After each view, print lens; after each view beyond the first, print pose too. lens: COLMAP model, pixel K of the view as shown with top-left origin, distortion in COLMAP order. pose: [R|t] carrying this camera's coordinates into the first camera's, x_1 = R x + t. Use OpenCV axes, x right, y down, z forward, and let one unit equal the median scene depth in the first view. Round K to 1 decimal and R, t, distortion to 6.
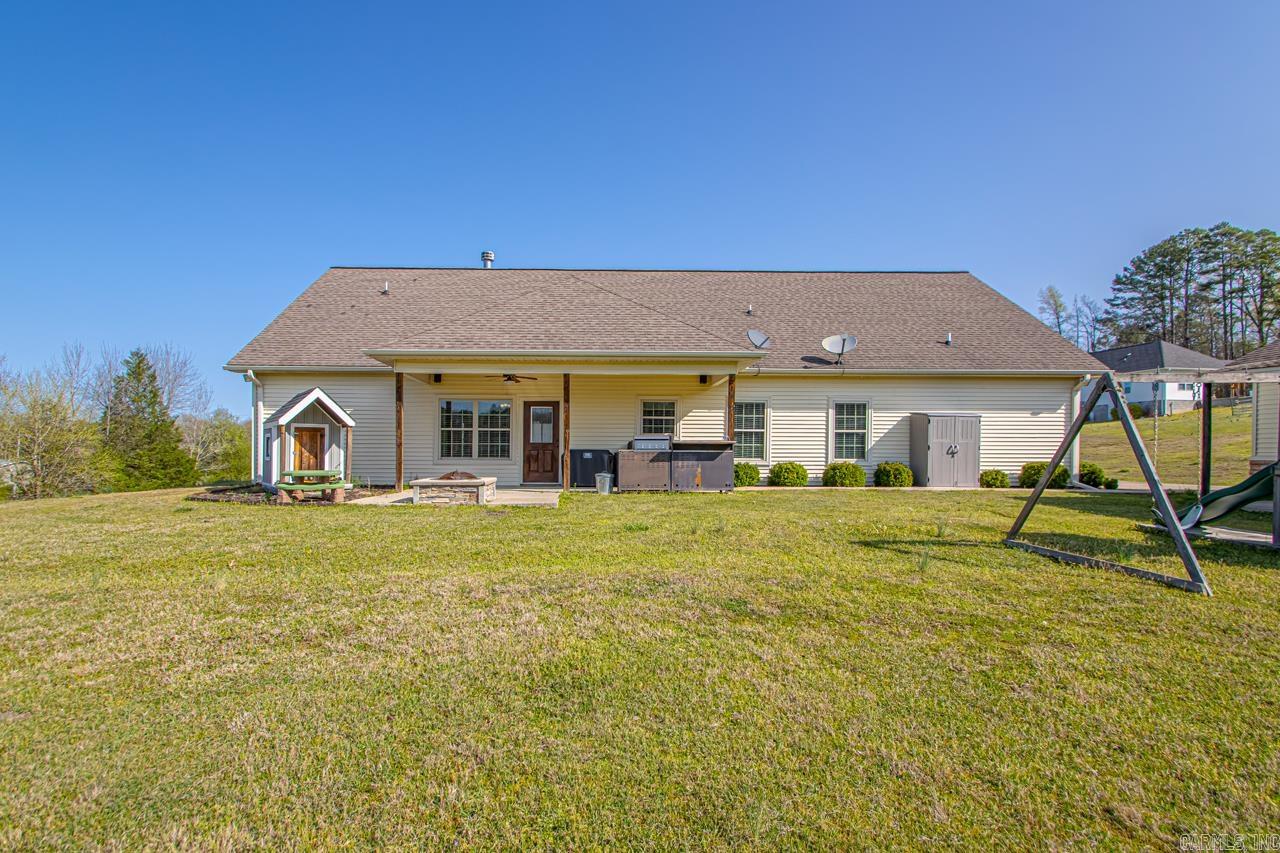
lens RADIAL K [[600.9, 0, 587.0], [0, 600.9, 455.9], [0, 0, 1]] dist [0.020503, -0.017341]
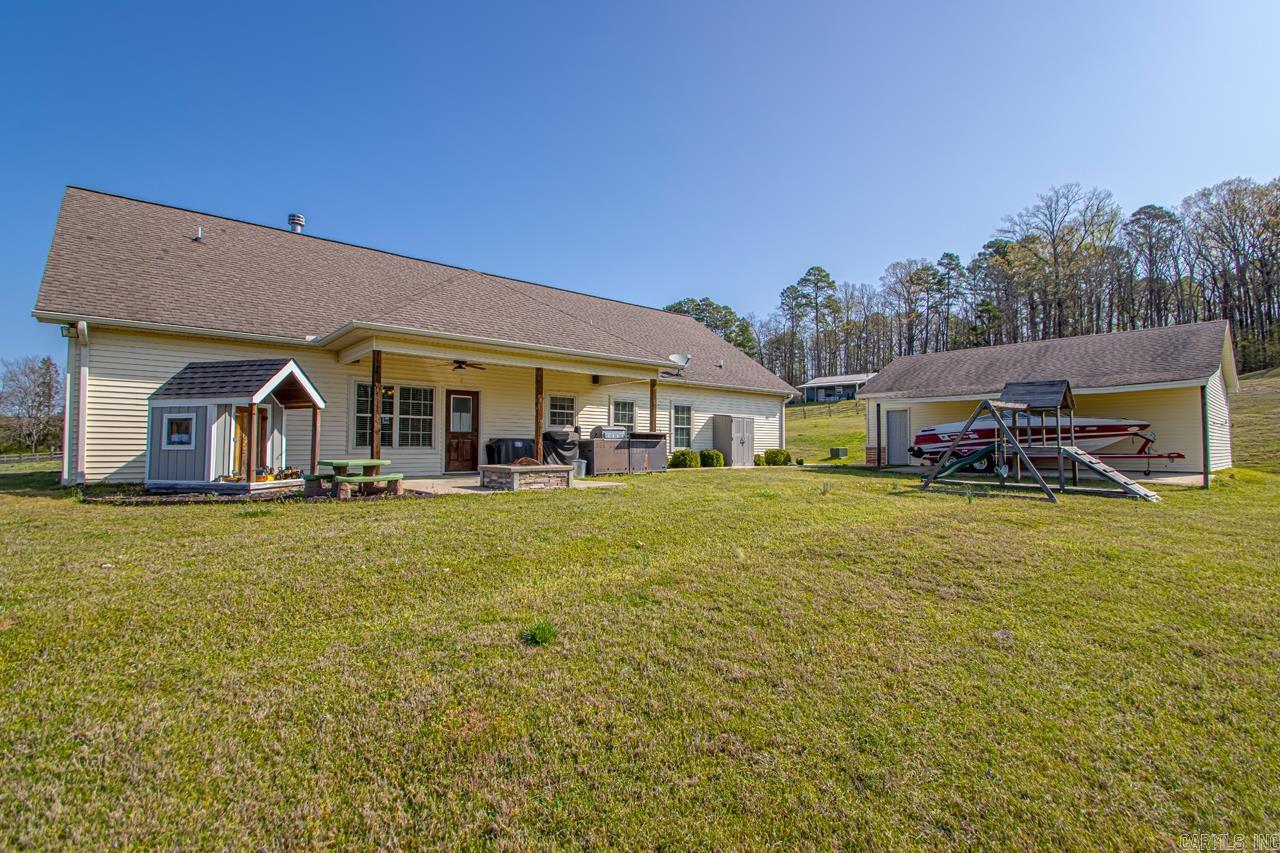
lens RADIAL K [[561.9, 0, 629.1], [0, 561.9, 431.6], [0, 0, 1]] dist [-0.011505, 0.001671]
pose [[0.776117, 0.015030, 0.630410, -0.452789], [0.003130, 0.999612, -0.027686, 0.005259], [-0.630581, 0.023460, 0.775769, 0.097699]]
